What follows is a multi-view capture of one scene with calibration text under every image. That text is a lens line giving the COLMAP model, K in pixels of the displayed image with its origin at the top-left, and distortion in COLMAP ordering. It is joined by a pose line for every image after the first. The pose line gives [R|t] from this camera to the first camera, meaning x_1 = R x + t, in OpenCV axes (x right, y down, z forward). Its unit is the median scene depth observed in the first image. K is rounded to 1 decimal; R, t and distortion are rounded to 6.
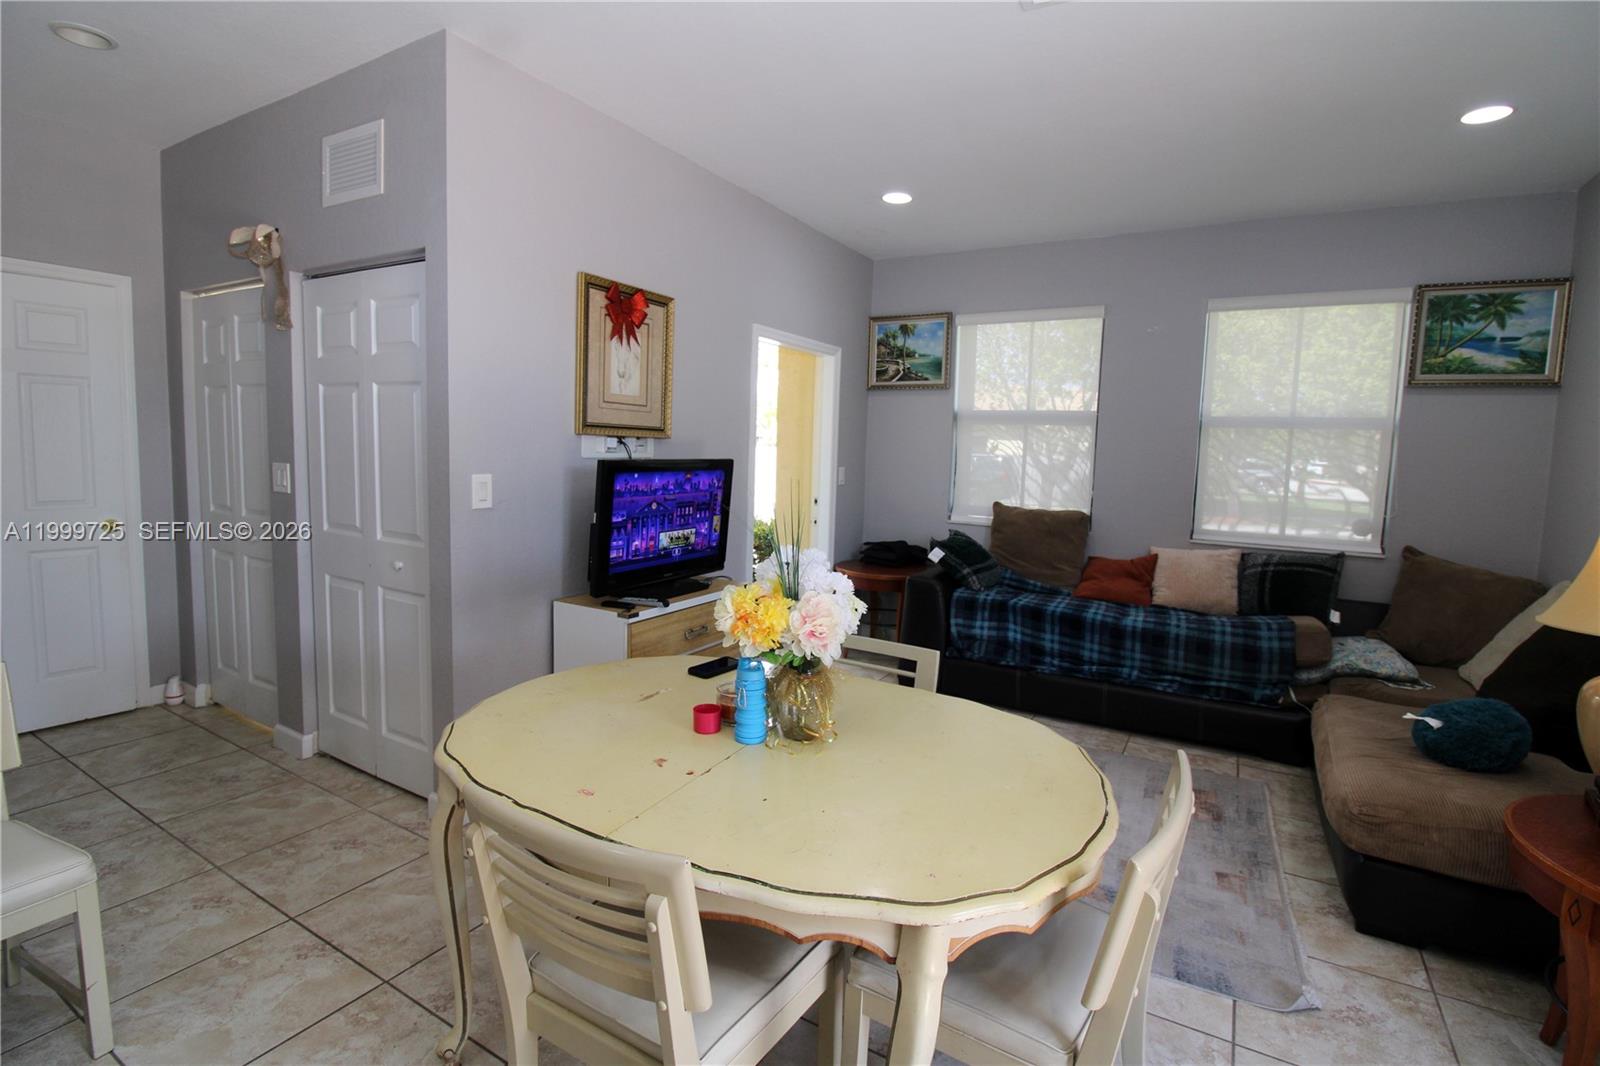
lens RADIAL K [[749.8, 0, 804.2], [0, 749.8, 520.4], [0, 0, 1]] dist [0.001381, -0.013340]
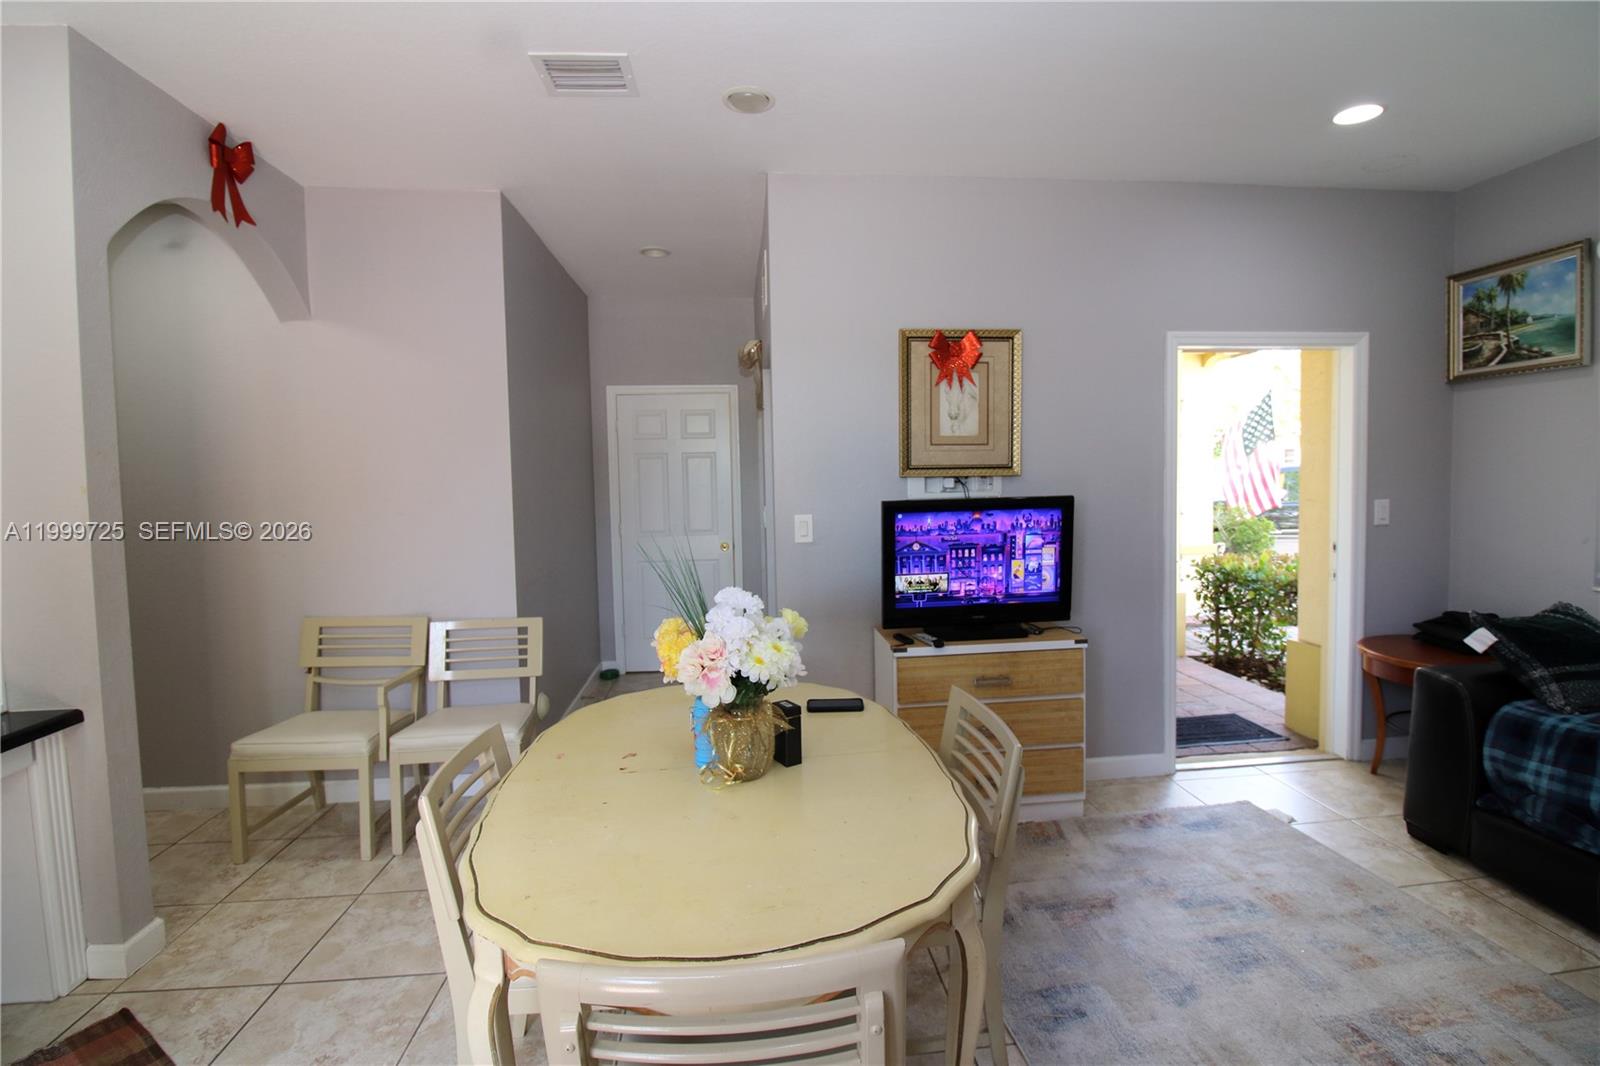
lens RADIAL K [[749.8, 0, 800.0], [0, 749.8, 520.9], [0, 0, 1]] dist [0.001381, -0.013340]
pose [[0.582761, 0.010122, -0.812581, 0.443394], [-0.041015, 0.999014, -0.016971, -0.024732], [0.811608, 0.043218, 0.582601, 0.225511]]
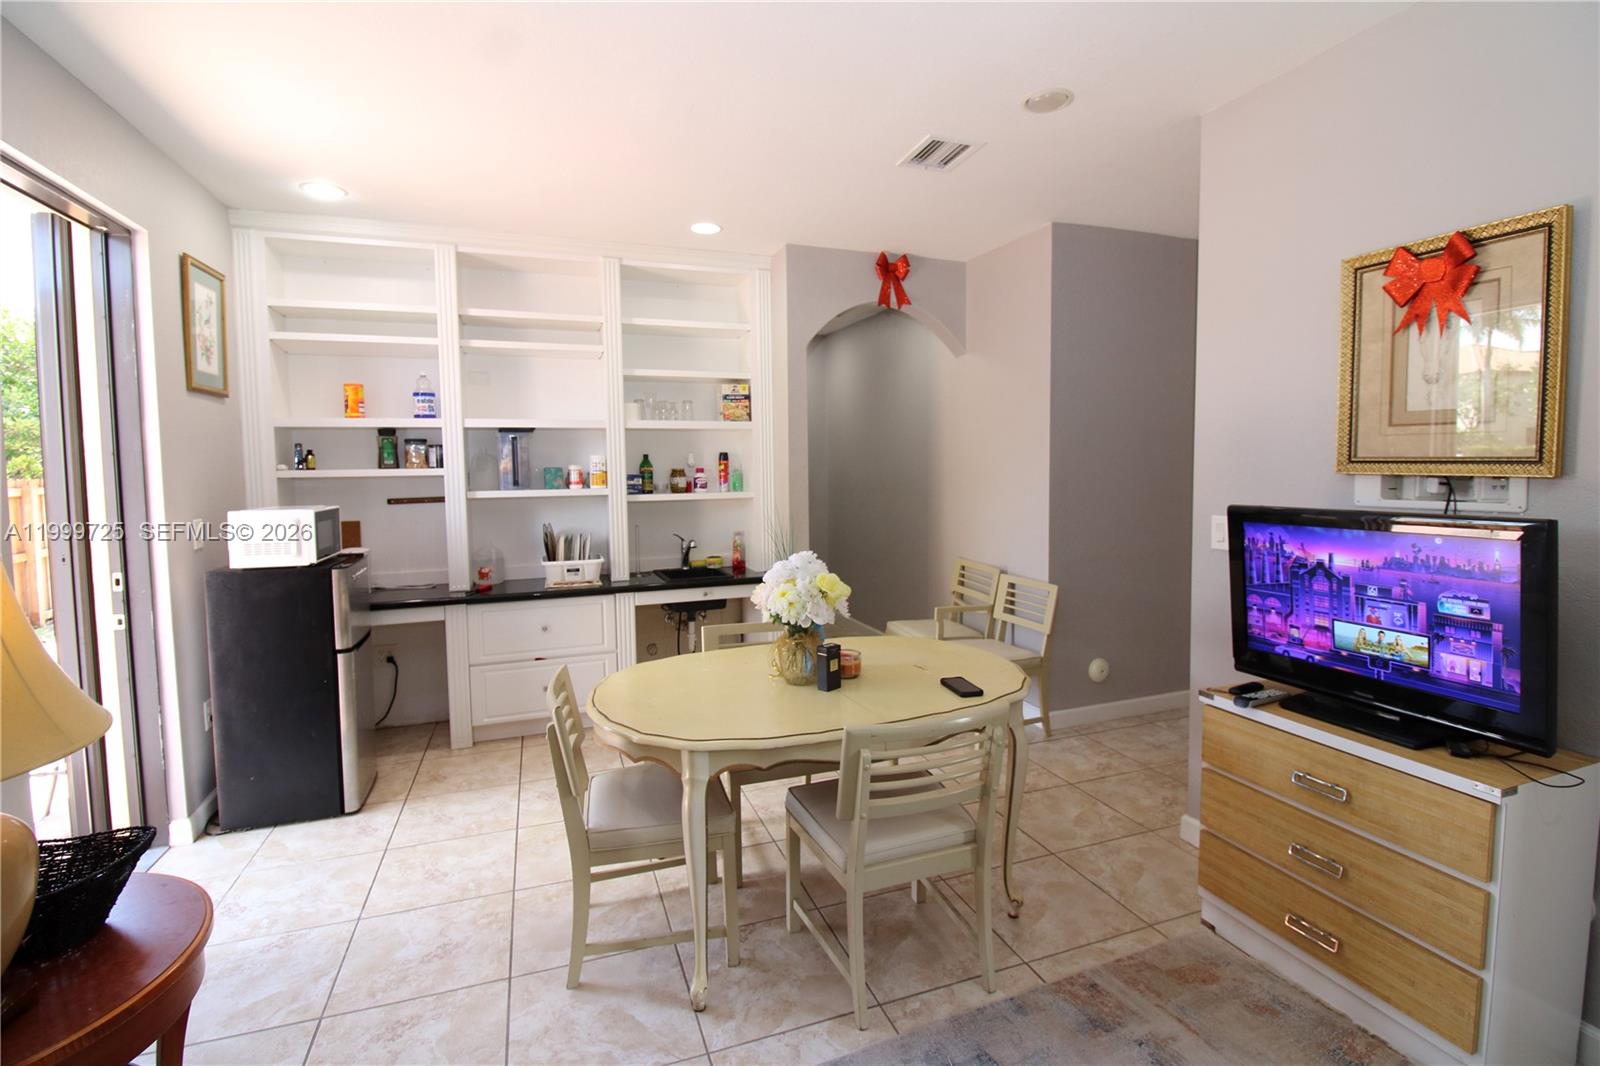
lens RADIAL K [[749.8, 0, 799.1], [0, 749.8, 524.2], [0, 0, 1]] dist [0.001381, -0.013340]
pose [[-0.657244, 0.035417, -0.752846, 0.557490], [-0.082321, 0.989545, 0.118419, -0.097899], [0.749169, 0.139805, -0.647457, 0.969612]]
